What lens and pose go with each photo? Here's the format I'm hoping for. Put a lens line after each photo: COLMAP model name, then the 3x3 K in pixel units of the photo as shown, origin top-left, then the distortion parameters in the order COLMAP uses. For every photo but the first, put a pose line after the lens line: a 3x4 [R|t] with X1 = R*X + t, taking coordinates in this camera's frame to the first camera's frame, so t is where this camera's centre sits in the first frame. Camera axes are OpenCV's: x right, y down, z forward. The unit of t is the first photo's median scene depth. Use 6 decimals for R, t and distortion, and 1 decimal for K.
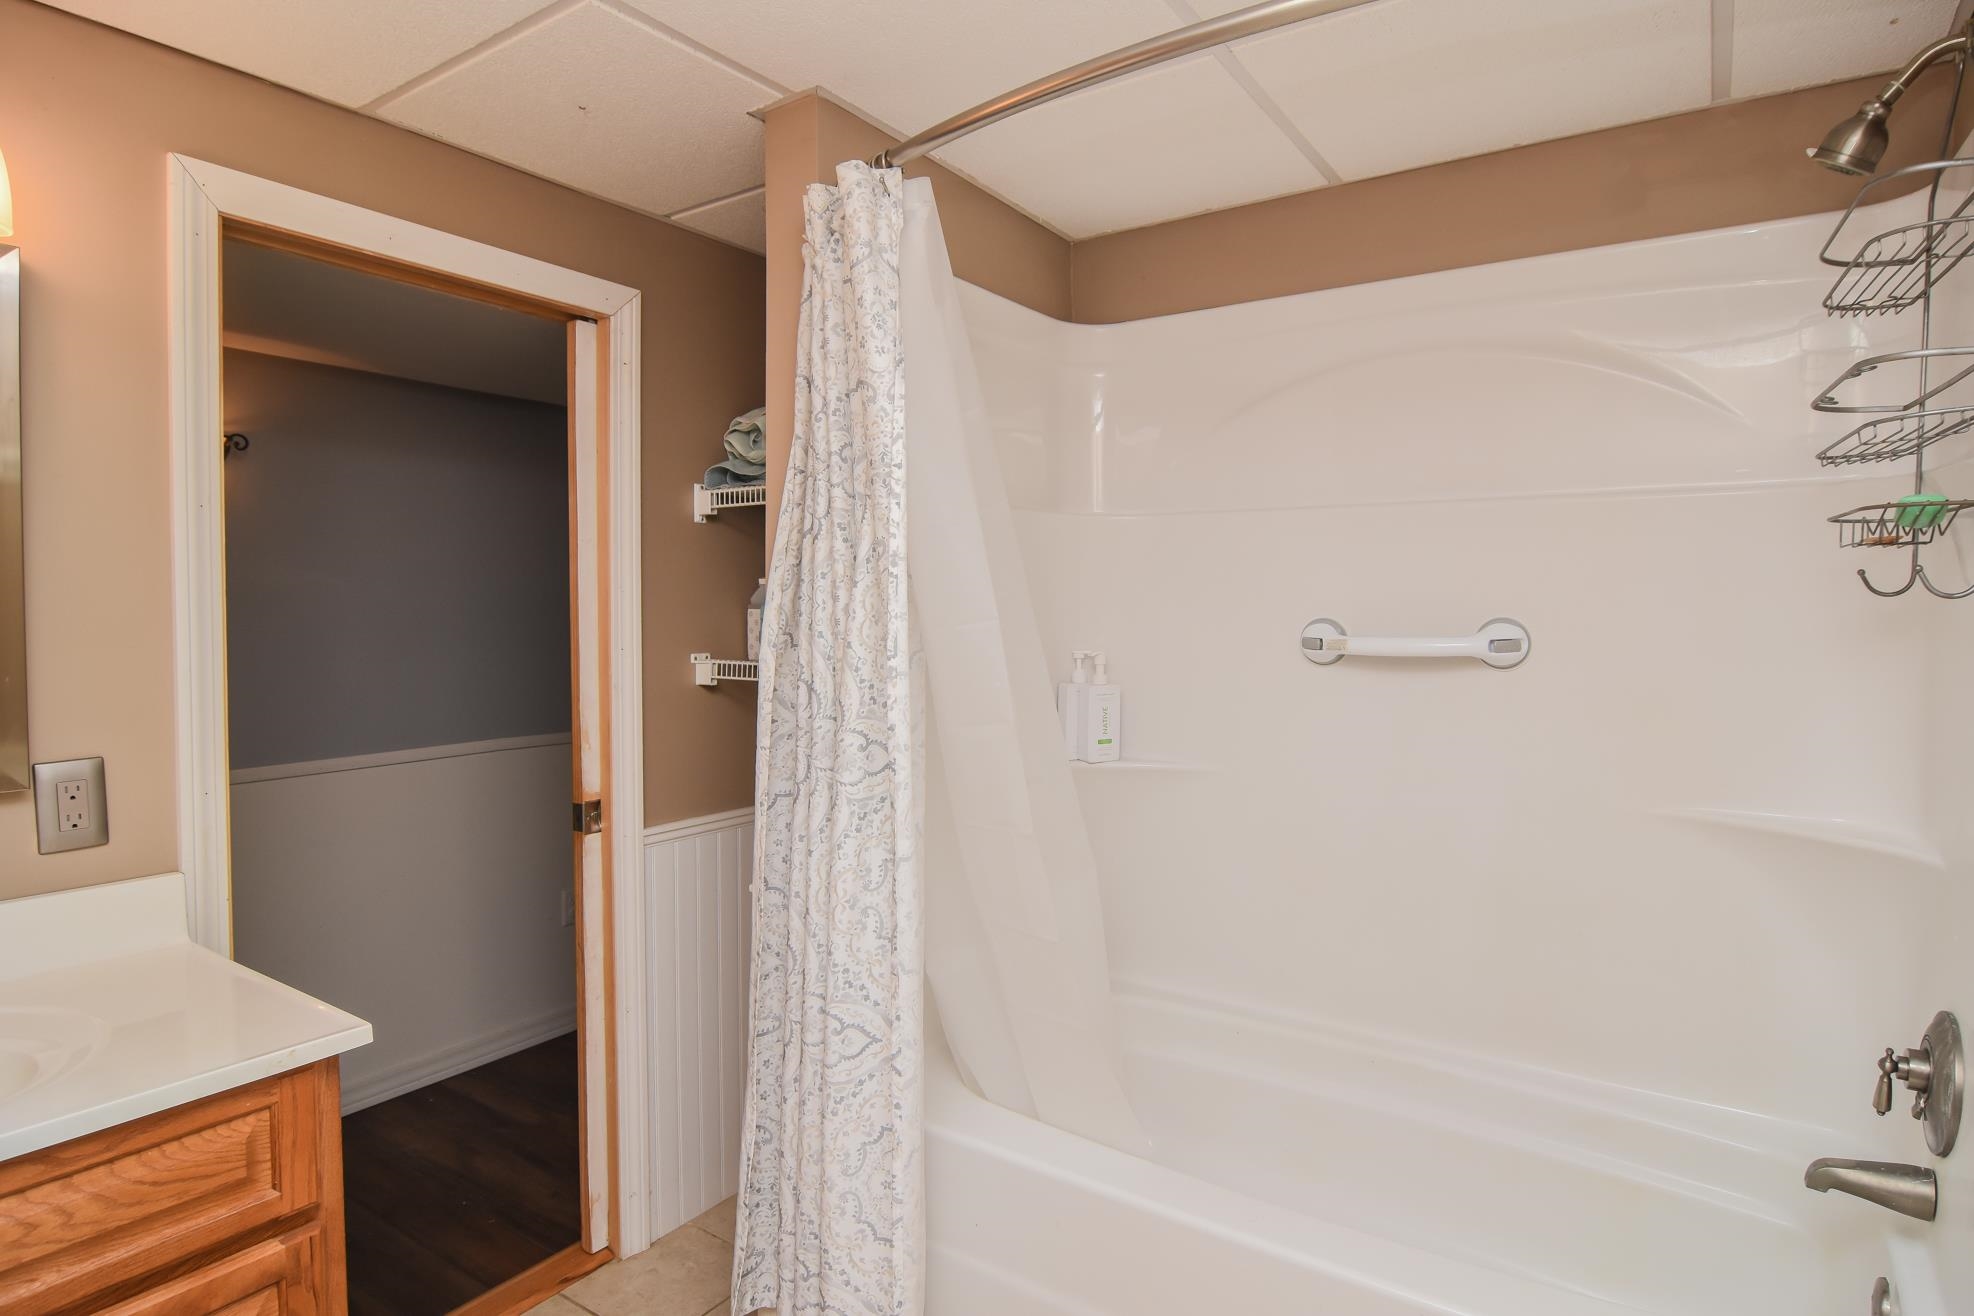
lens RADIAL K [[1061.5, 0, 987.0], [0, 1061.5, 658.0], [0, 0, 1]] dist [0.002670, -0.016835]
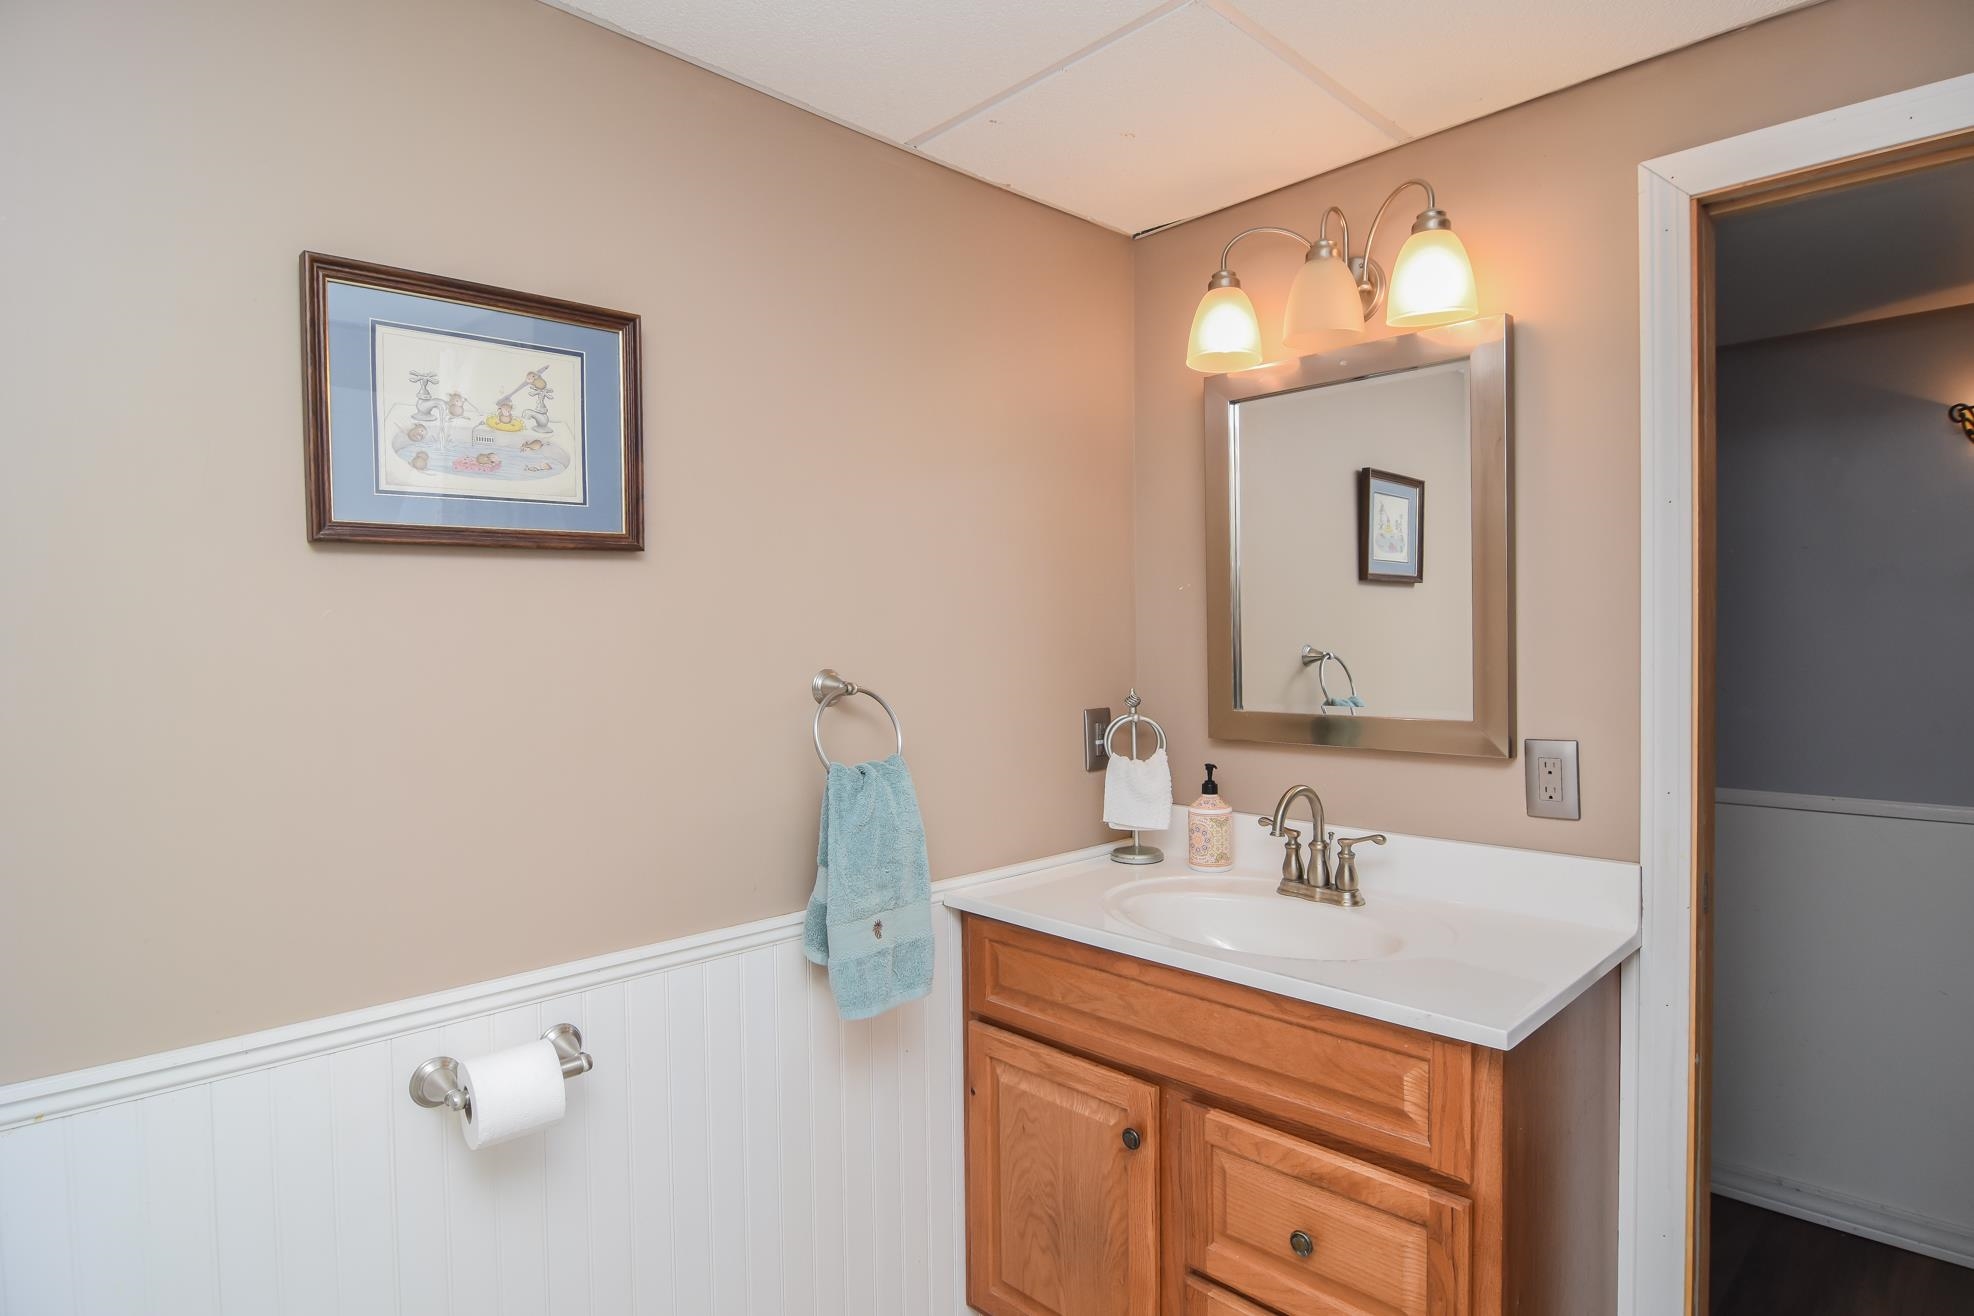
lens RADIAL K [[1086.8, 0, 986.8], [0, 1086.8, 646.8], [0, 0, 1]] dist [0.001040, 0.037286]
pose [[-0.186660, 0.021107, -0.982198, 0.503495], [-0.034520, 0.999011, 0.028029, -0.020937], [0.981818, 0.039137, -0.185747, 0.734429]]
